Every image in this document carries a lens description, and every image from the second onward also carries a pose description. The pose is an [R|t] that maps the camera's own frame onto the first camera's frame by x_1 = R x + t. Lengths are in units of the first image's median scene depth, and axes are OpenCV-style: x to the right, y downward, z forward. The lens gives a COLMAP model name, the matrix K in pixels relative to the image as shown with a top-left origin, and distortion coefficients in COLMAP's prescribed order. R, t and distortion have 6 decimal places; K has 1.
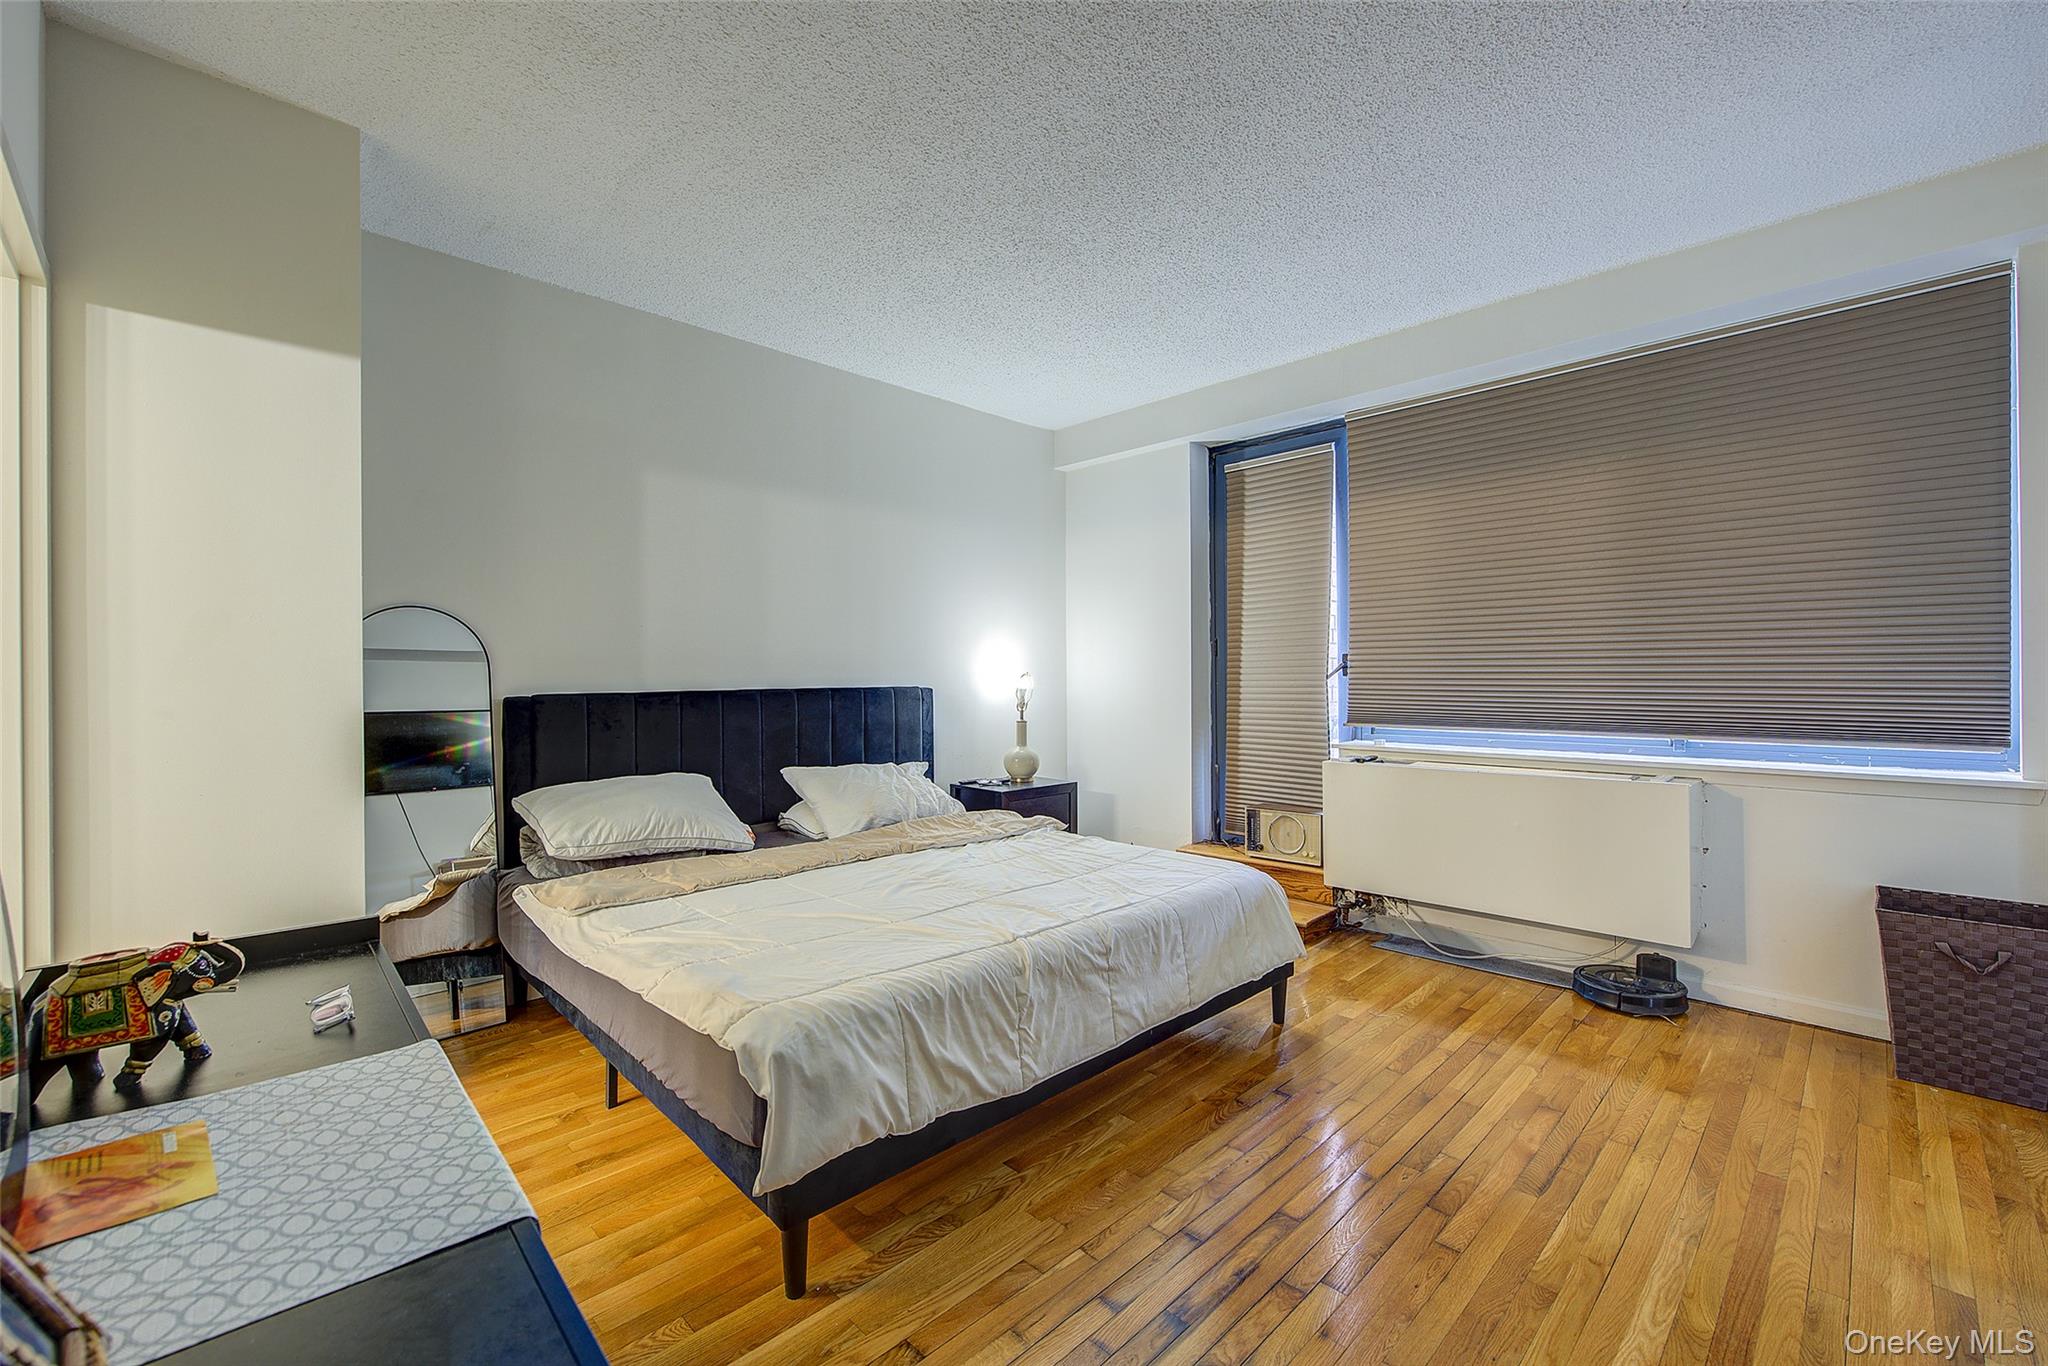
lens RADIAL K [[848.6, 0, 1024.0], [0, 848.6, 683.0], [0, 0, 1]] dist [-0.000055, -0.000047]
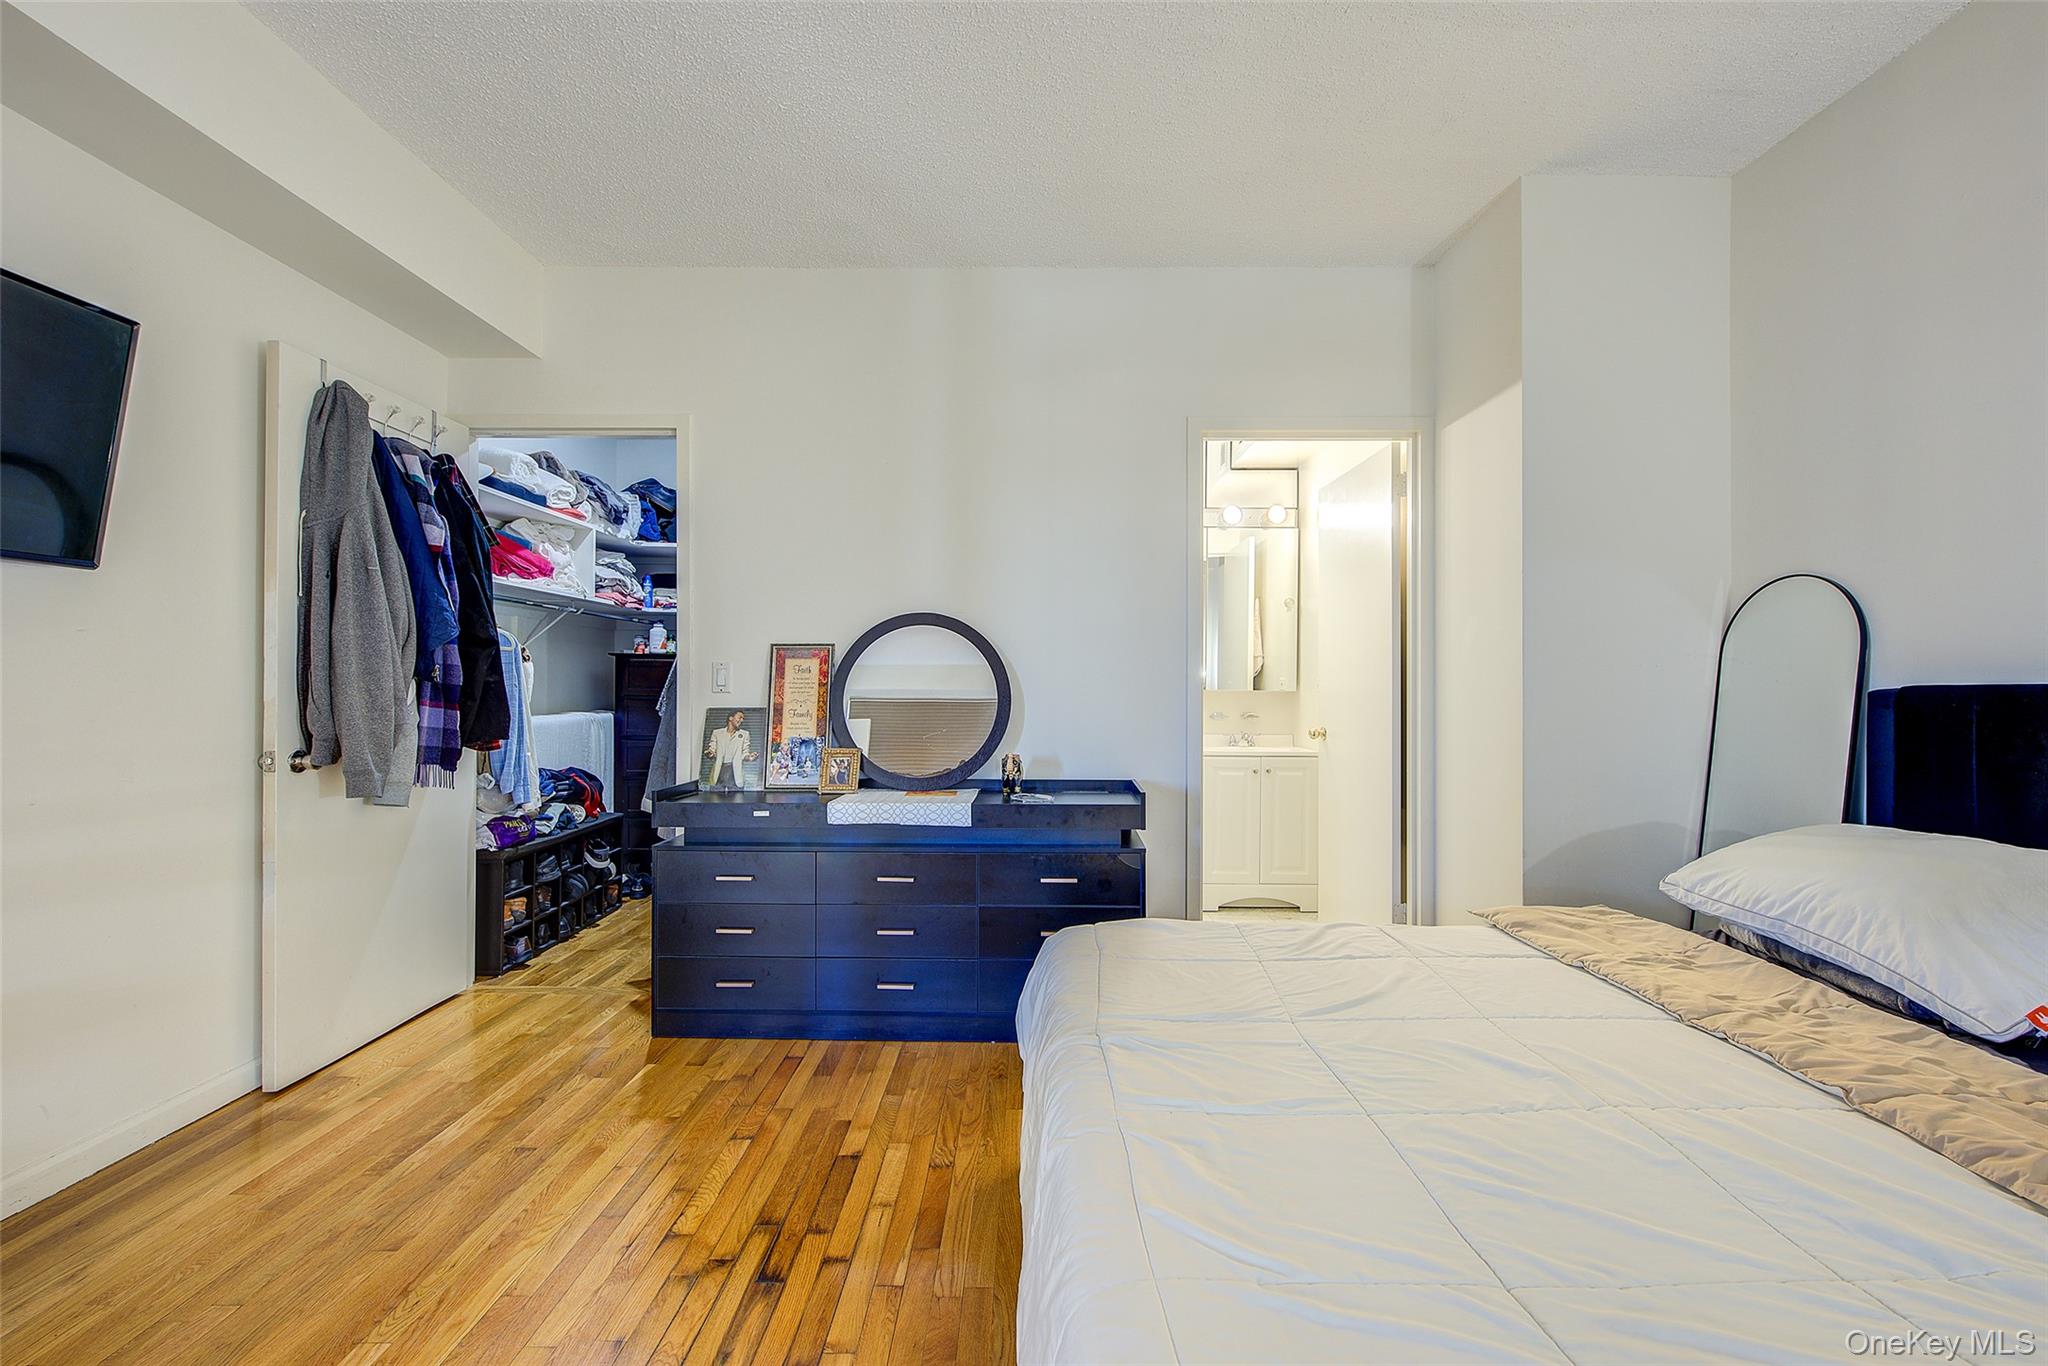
lens RADIAL K [[856.5, 0, 1035.4], [0, 856.5, 680.7], [0, 0, 1]] dist [-0.001176, -0.000617]
pose [[-0.700888, -0.003293, -0.713264, 0.295472], [-0.004013, 0.999992, -0.000674, 0.011178], [0.713260, 0.002390, -0.700896, 0.830826]]
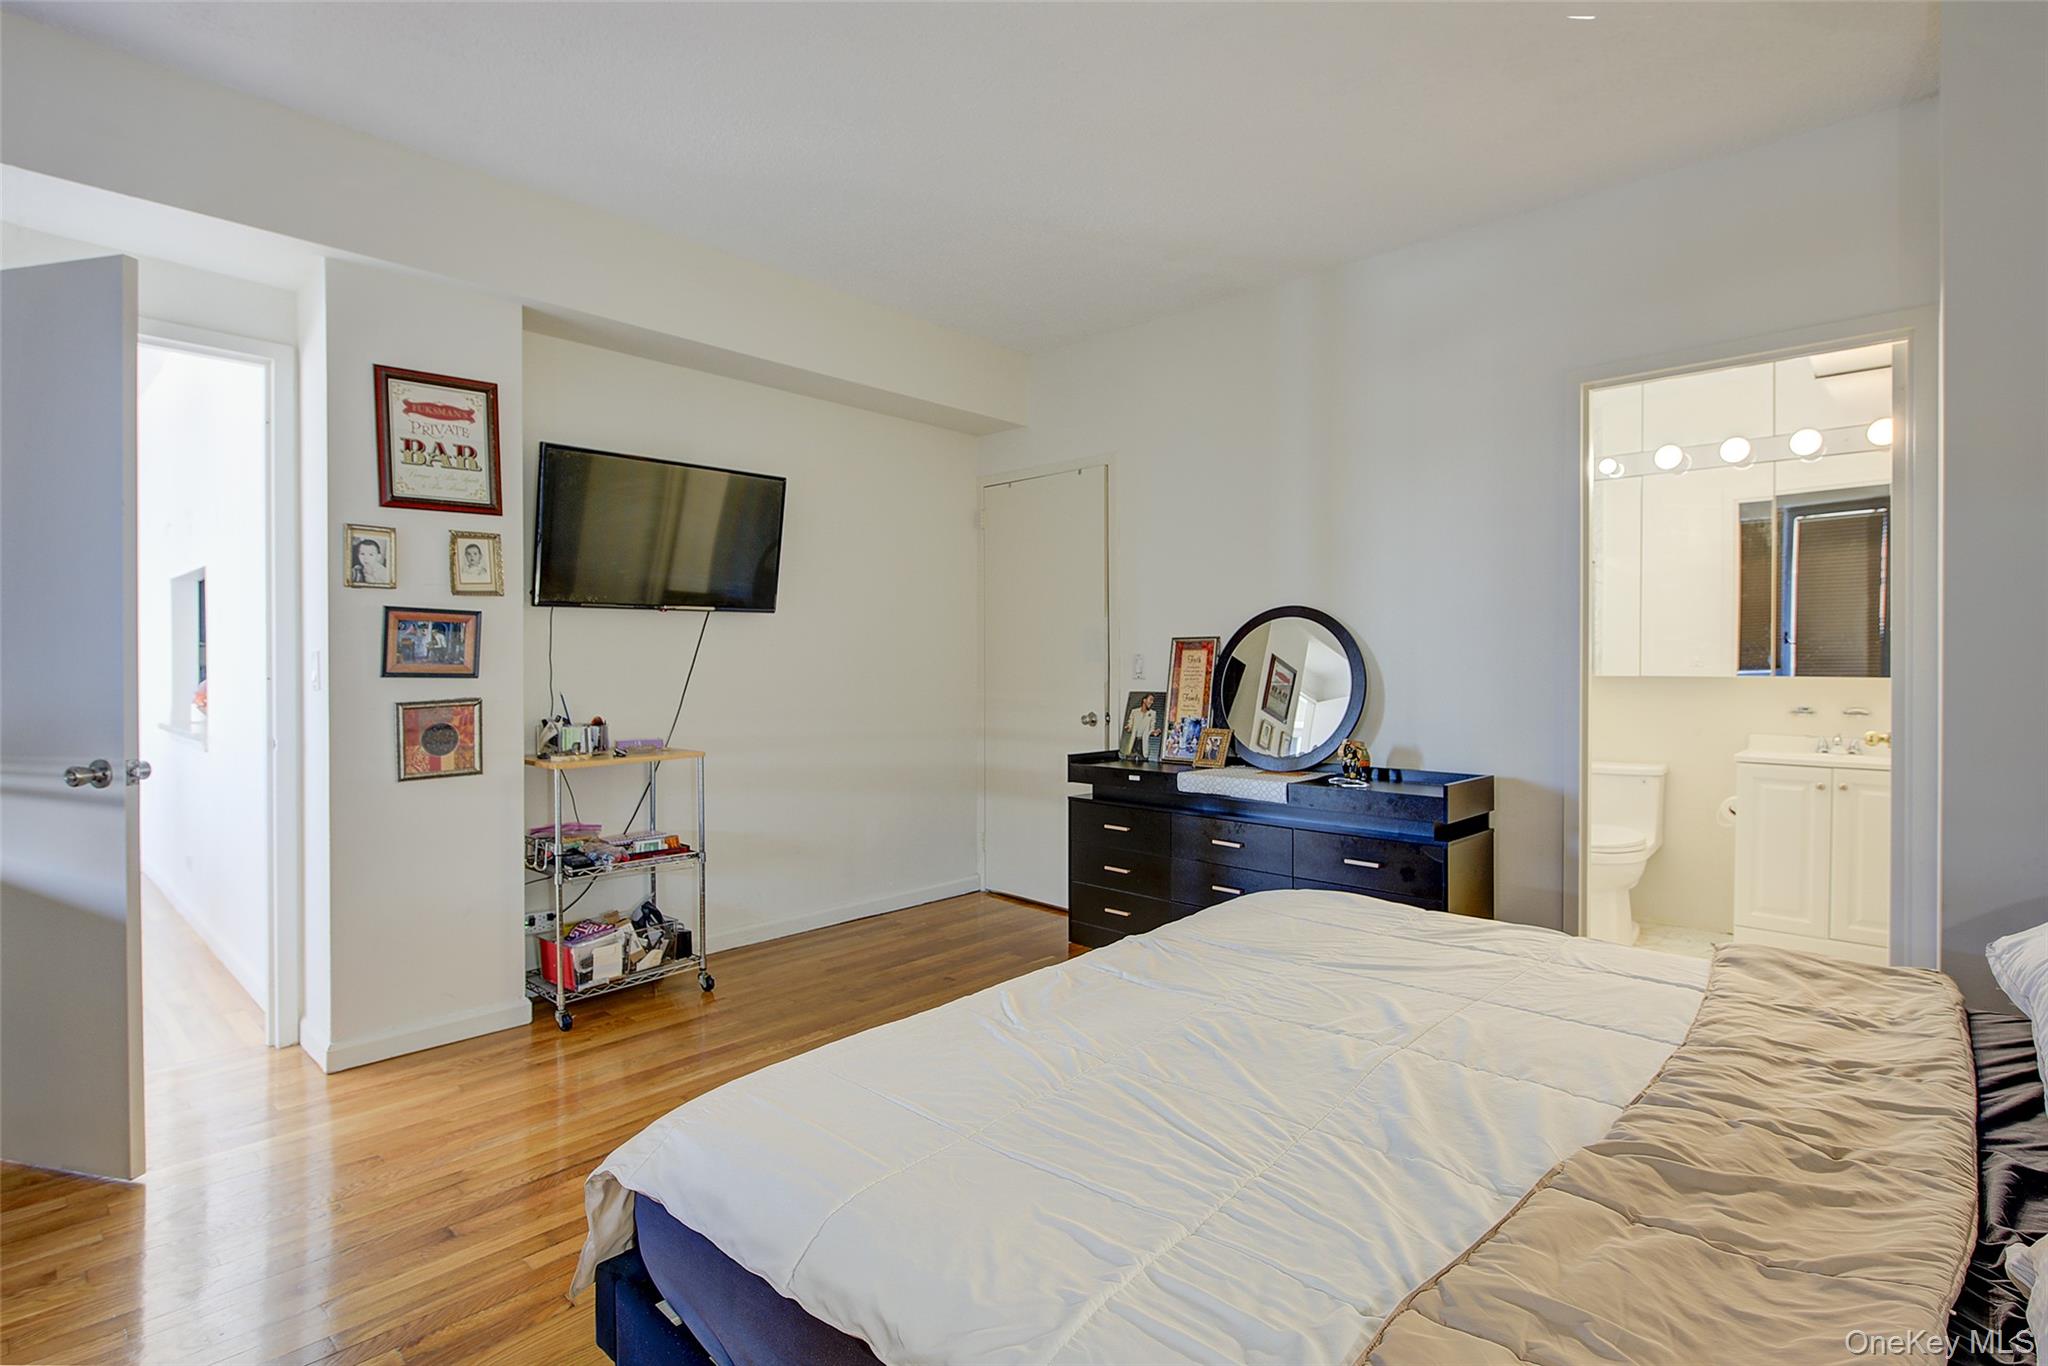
lens RADIAL K [[983.2, 0, 1028.7], [0, 983.2, 676.0], [0, 0, 1]] dist [-0.002210, -0.002050]
pose [[-0.998974, 0.006035, -0.044887, 0.092067], [0.005302, 0.999851, 0.016423, -0.000035], [0.044980, 0.016168, -0.998857, 1.183136]]
